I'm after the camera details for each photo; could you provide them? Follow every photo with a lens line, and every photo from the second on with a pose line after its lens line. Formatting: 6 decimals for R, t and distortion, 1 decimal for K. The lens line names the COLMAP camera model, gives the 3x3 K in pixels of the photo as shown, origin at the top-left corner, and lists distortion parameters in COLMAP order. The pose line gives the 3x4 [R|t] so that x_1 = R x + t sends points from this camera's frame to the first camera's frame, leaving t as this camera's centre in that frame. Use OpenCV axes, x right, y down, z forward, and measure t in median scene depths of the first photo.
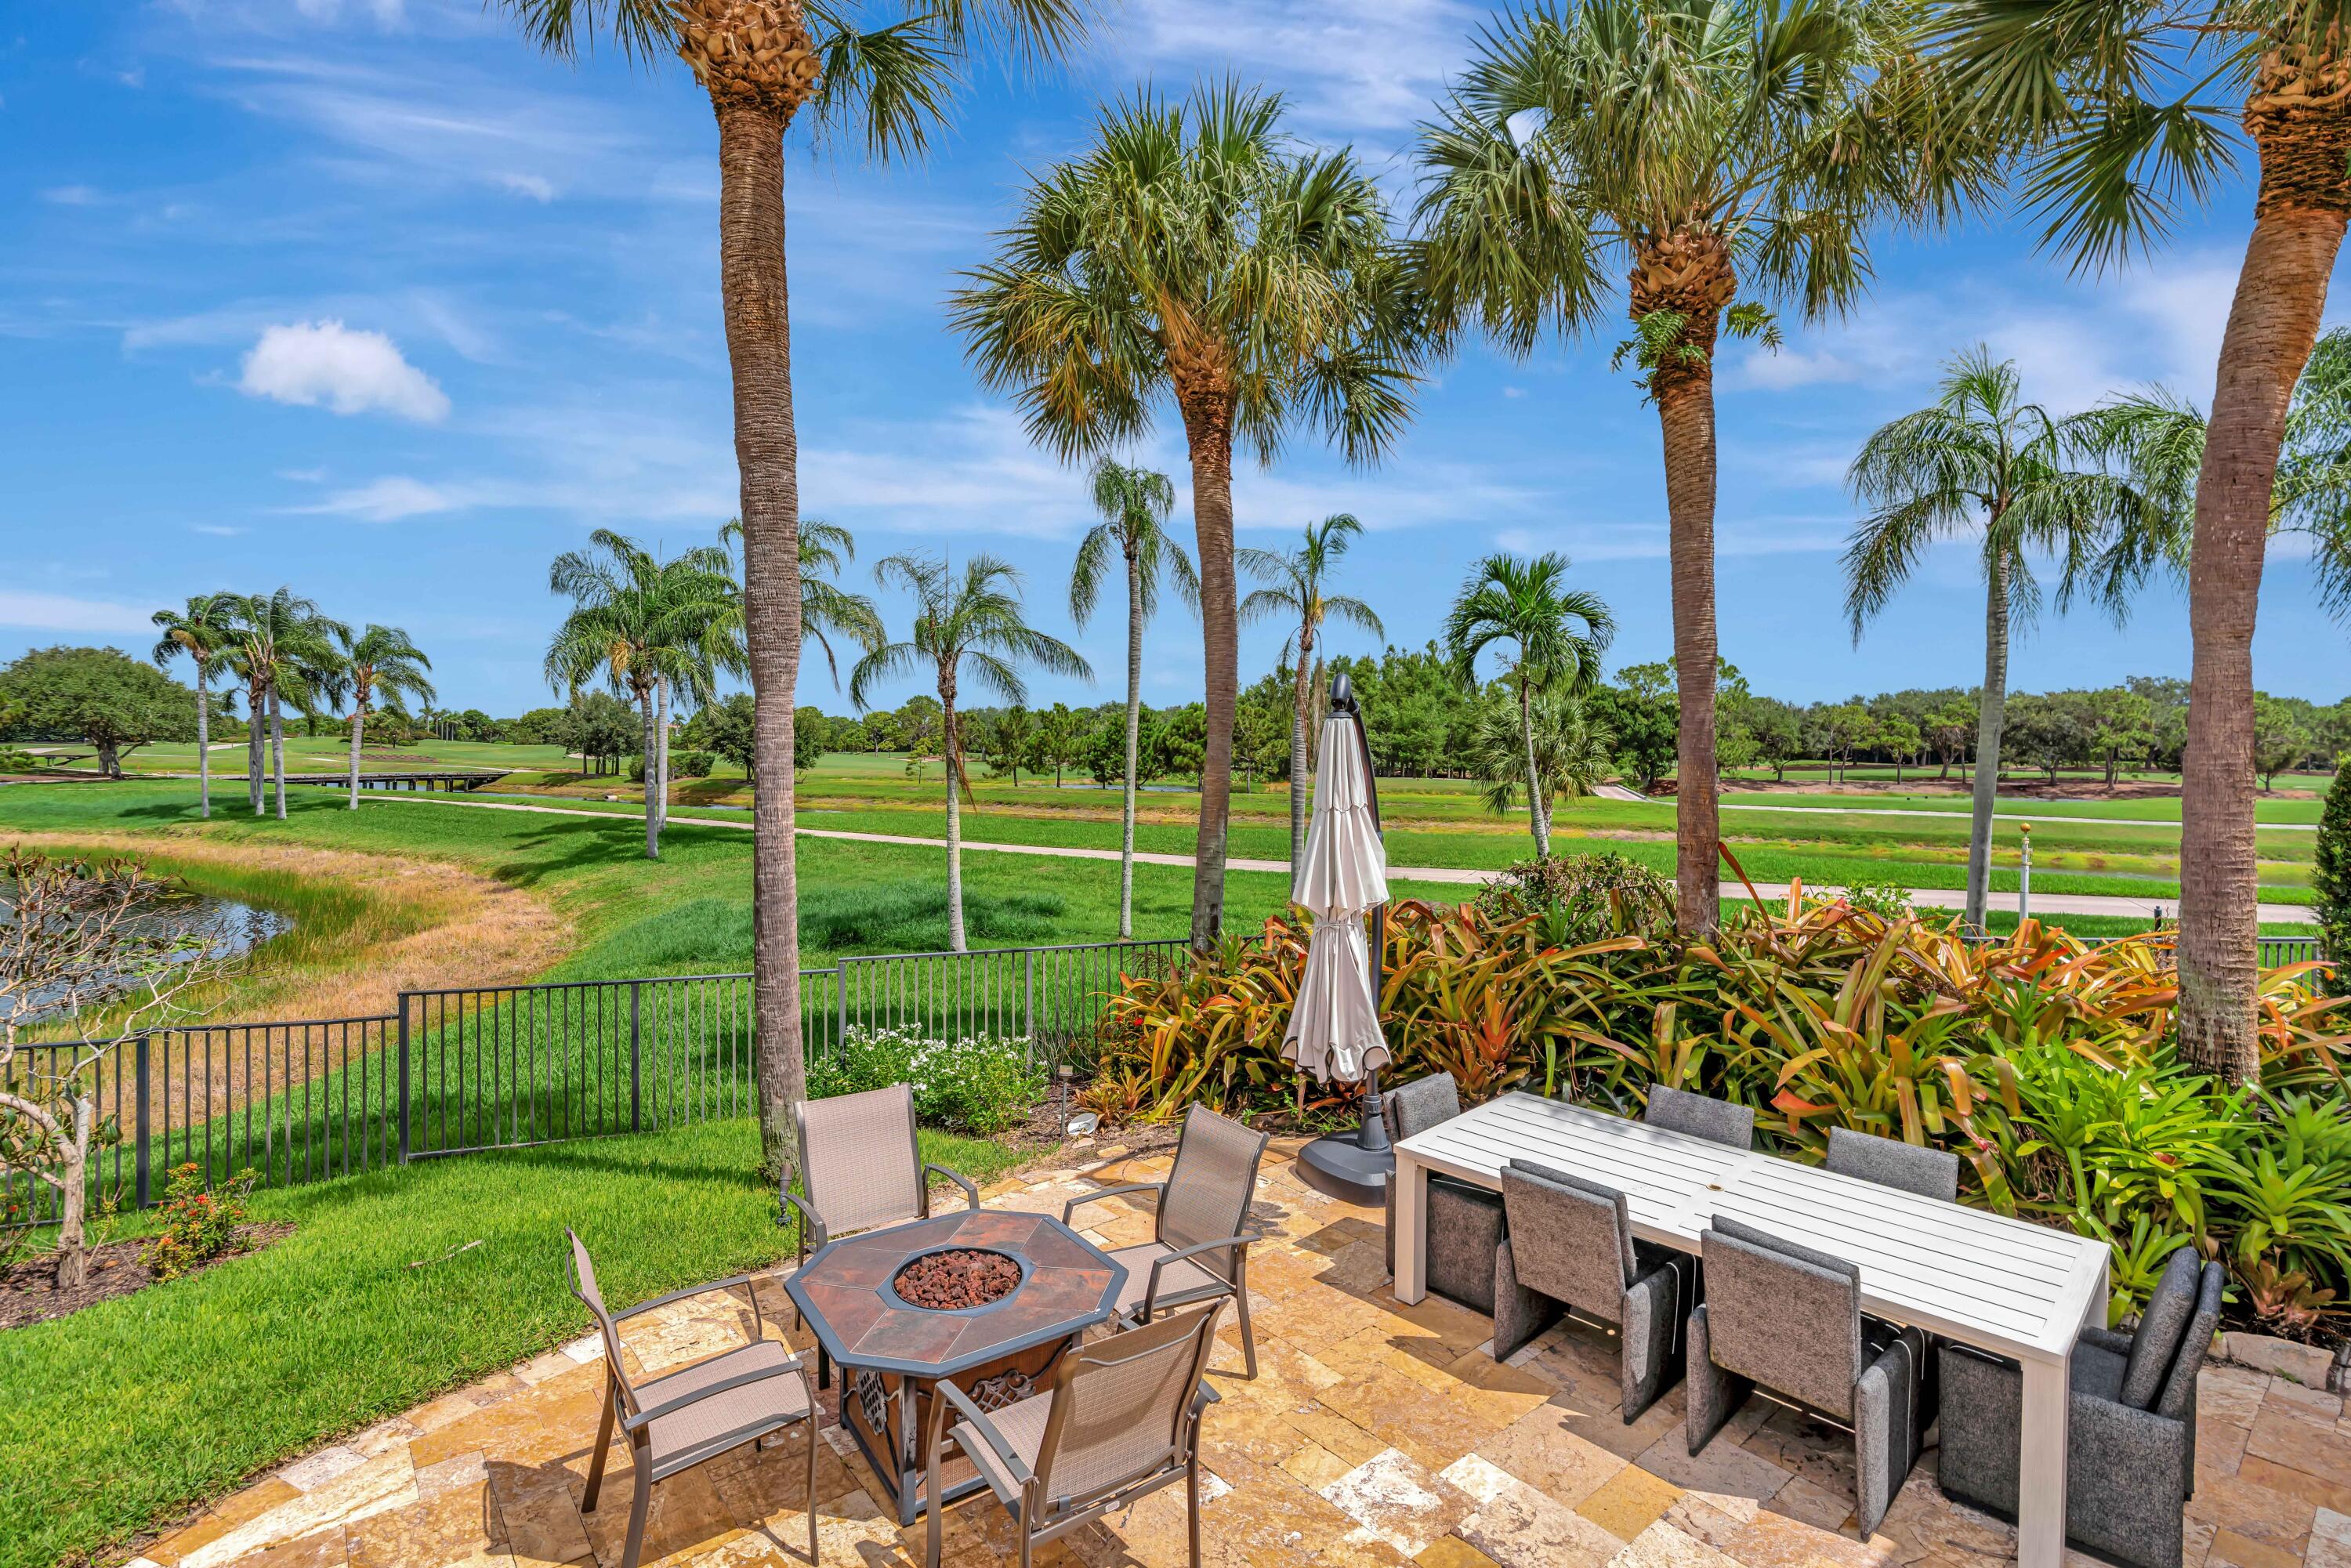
lens RADIAL K [[1090.5, 0, 1175.1], [0, 1090.5, 762.4], [0, 0, 1]] dist [-0.014793, 0.005259]
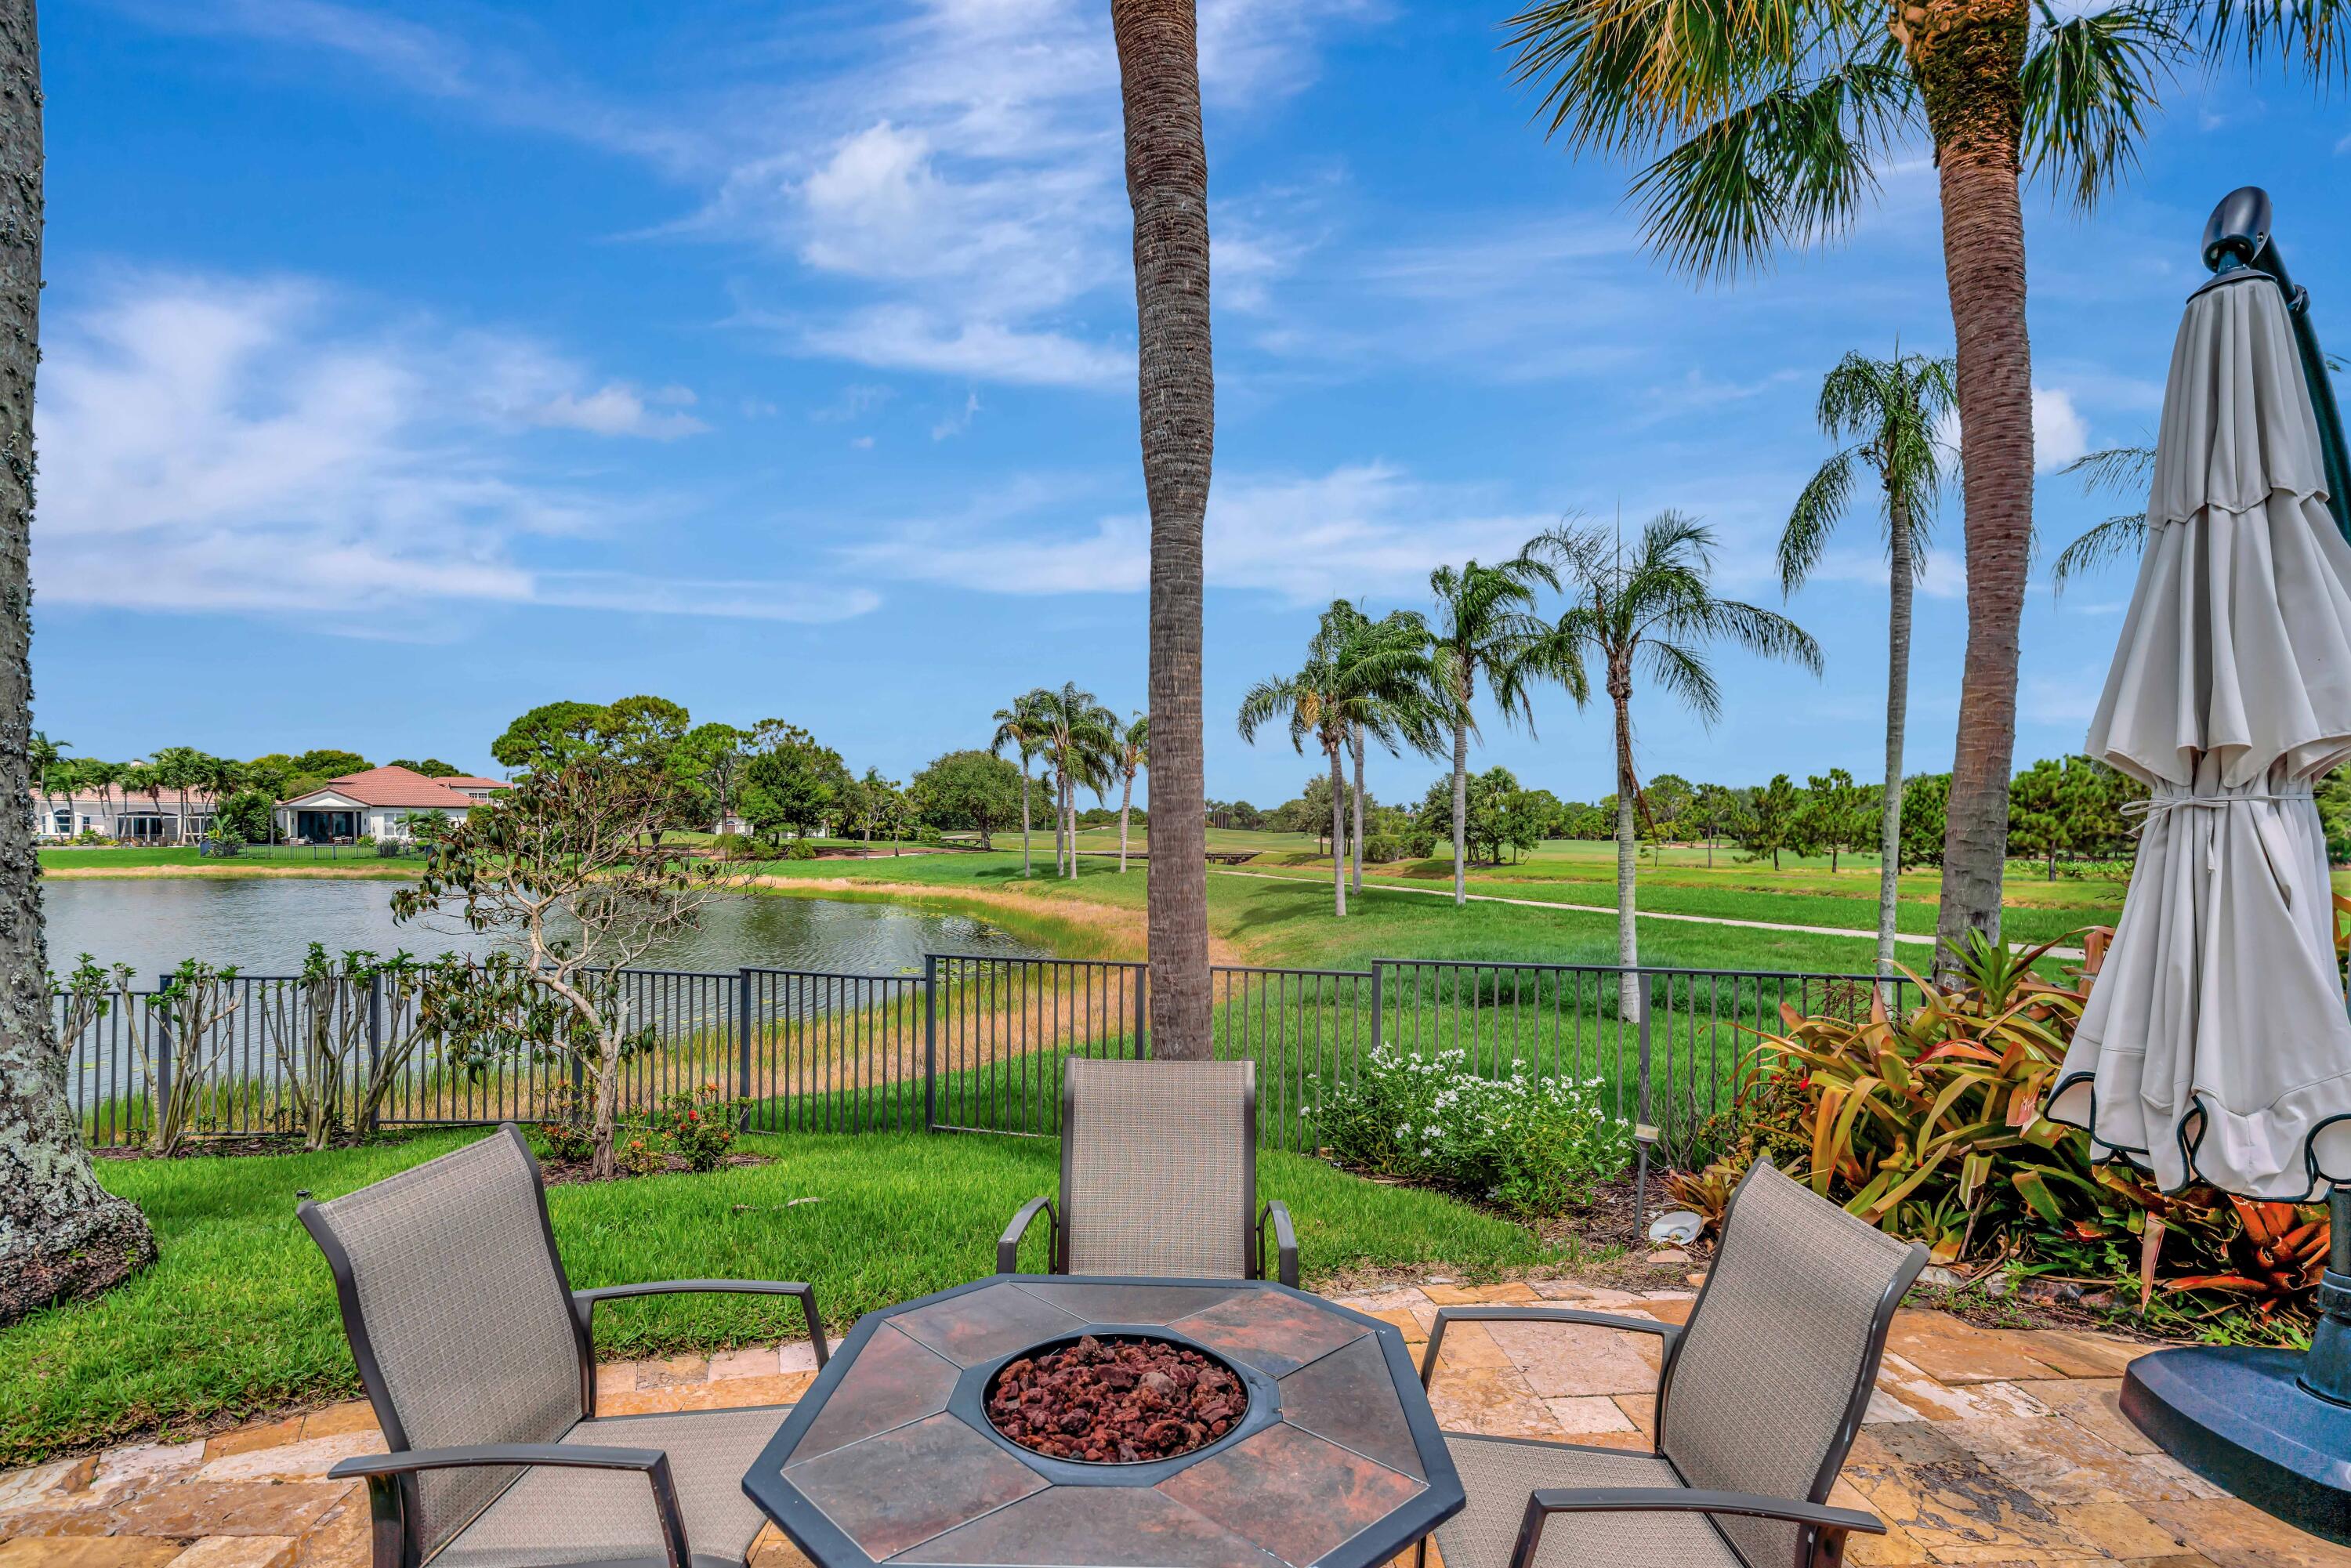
lens RADIAL K [[1154.0, 0, 1183.1], [0, 1154.0, 839.7], [0, 0, 1]] dist [-0.008760, 0.003254]
pose [[0.807208, 0.001233, -0.590266, 0.032067], [-0.009573, 0.999894, -0.011002, 0.060592], [0.590190, 0.014532, 0.807134, 0.155393]]
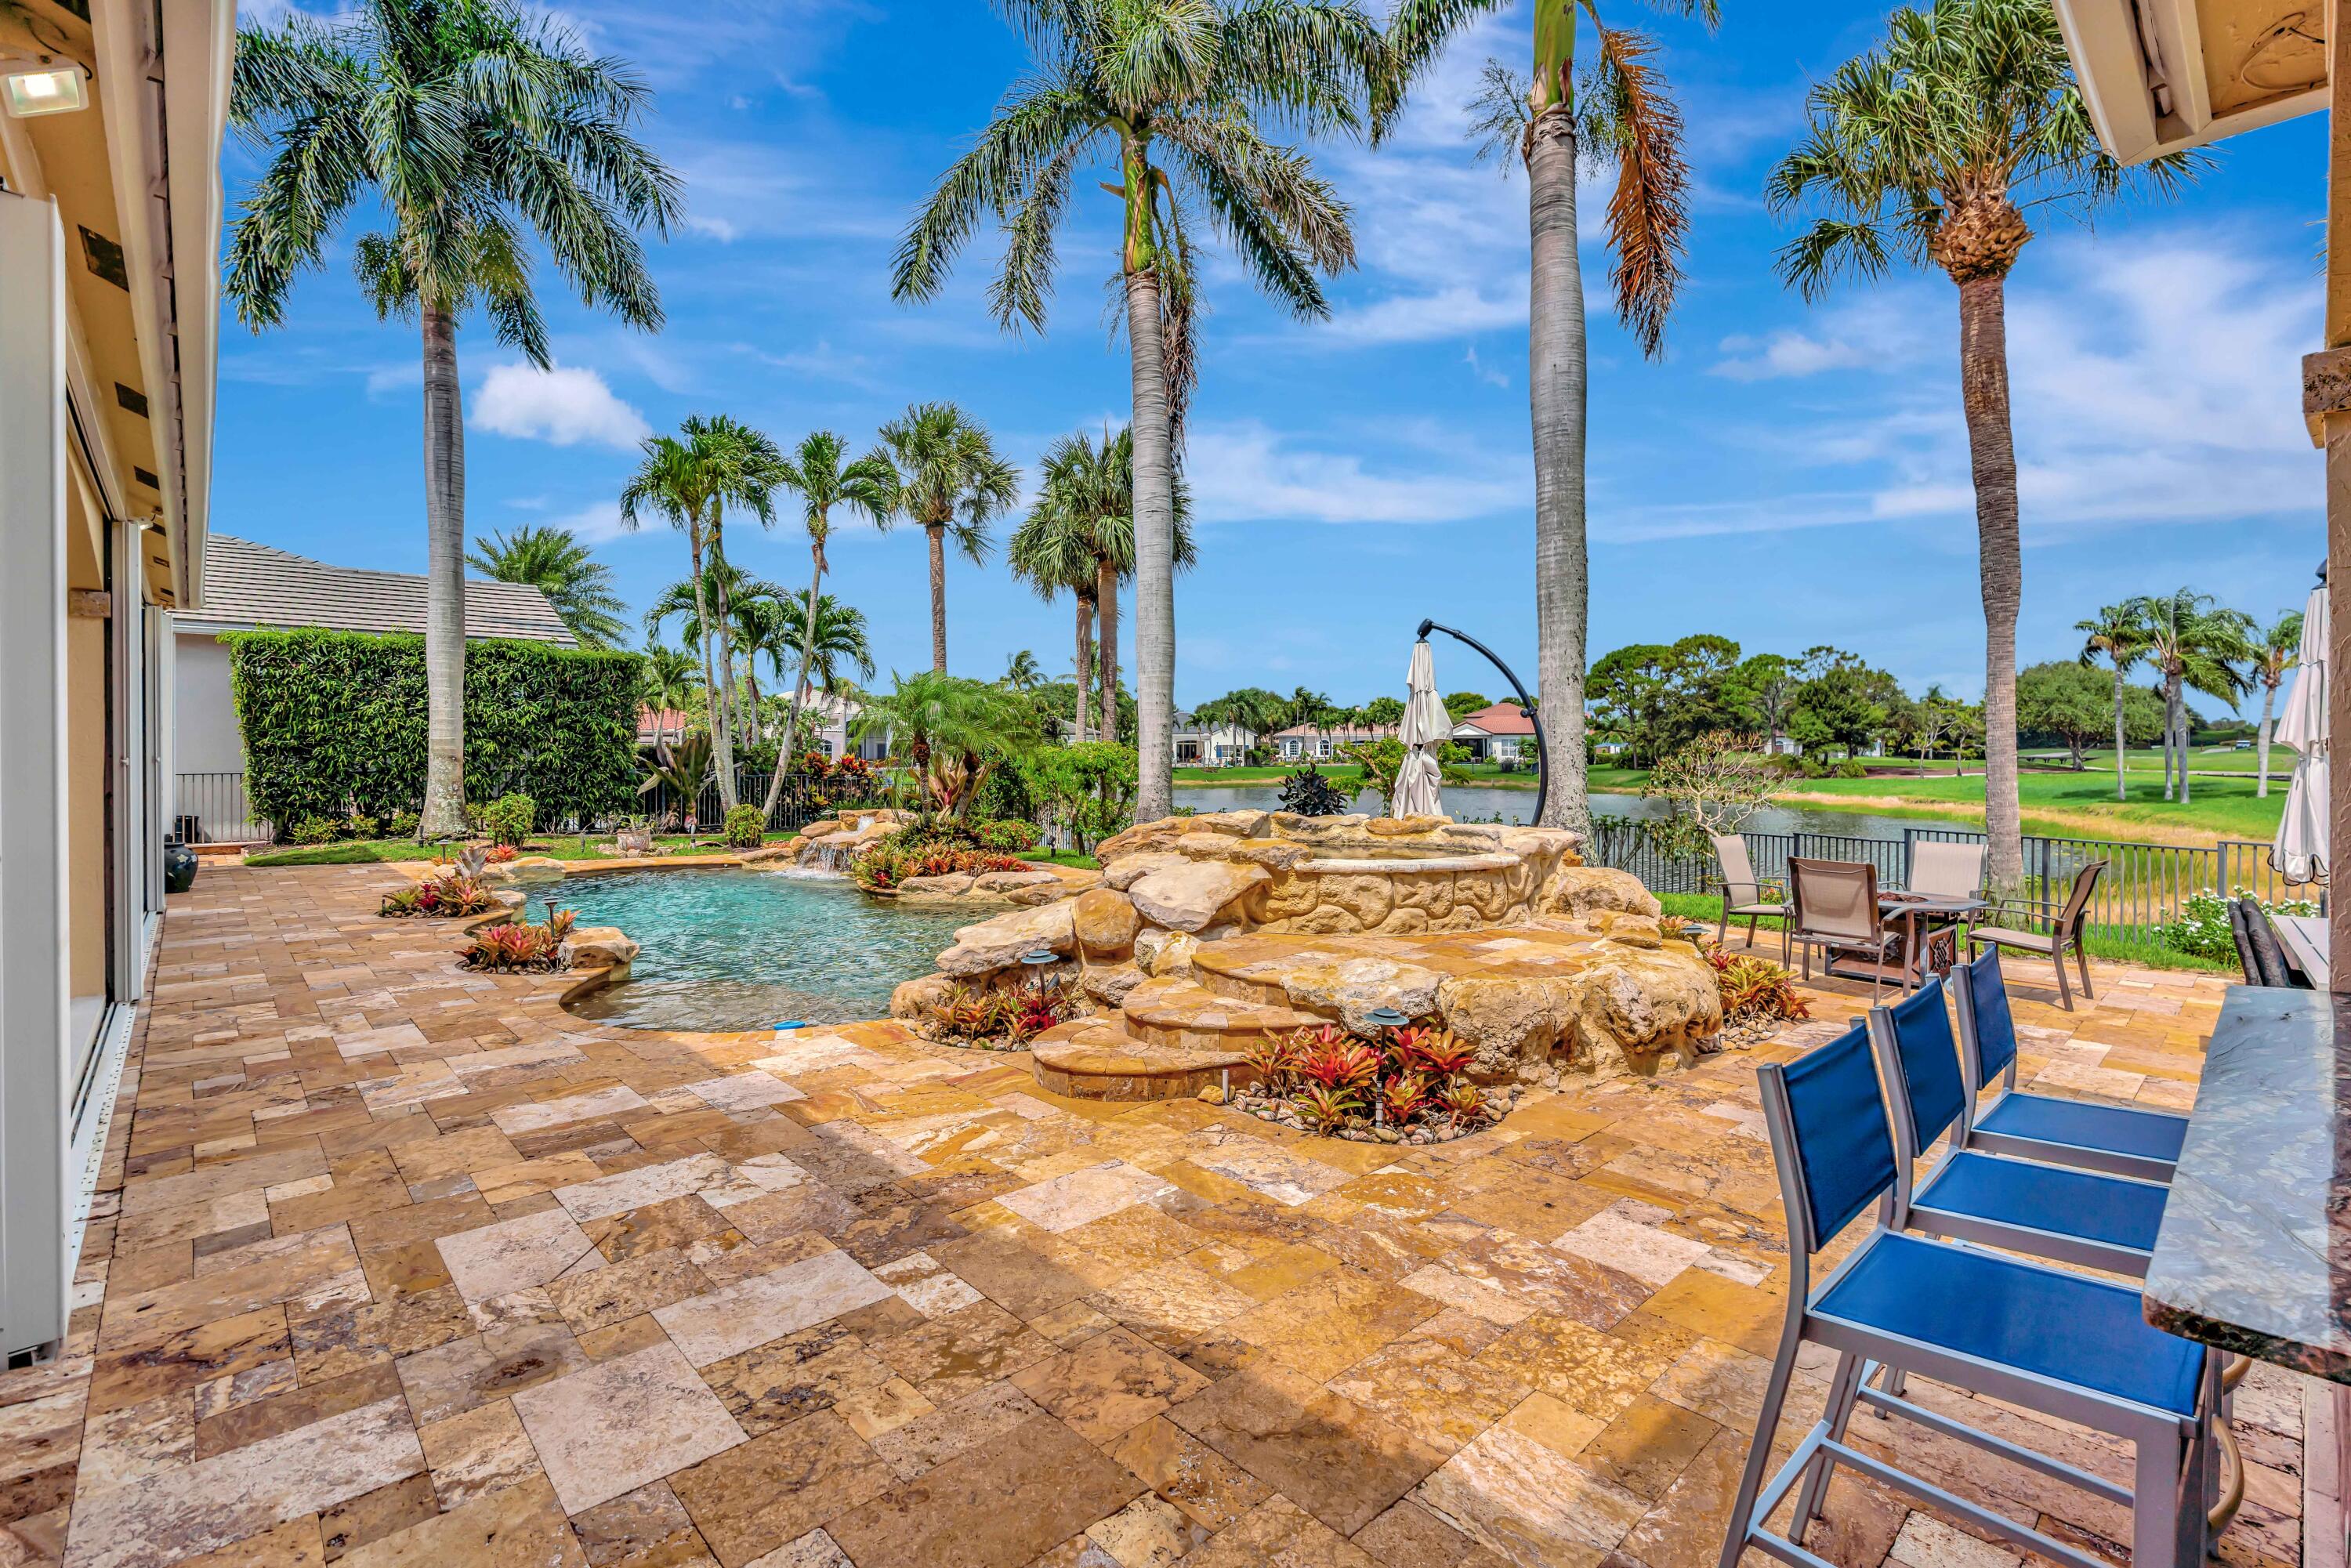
lens RADIAL K [[1090.5, 0, 1182.3], [0, 1090.5, 767.8], [0, 0, 1]] dist [-0.014793, 0.005259]
pose [[0.063550, 0.009024, -0.997938, 0.456229], [-0.012714, 0.999885, 0.008232, 0.058485], [0.997898, 0.012164, 0.063657, -0.122676]]
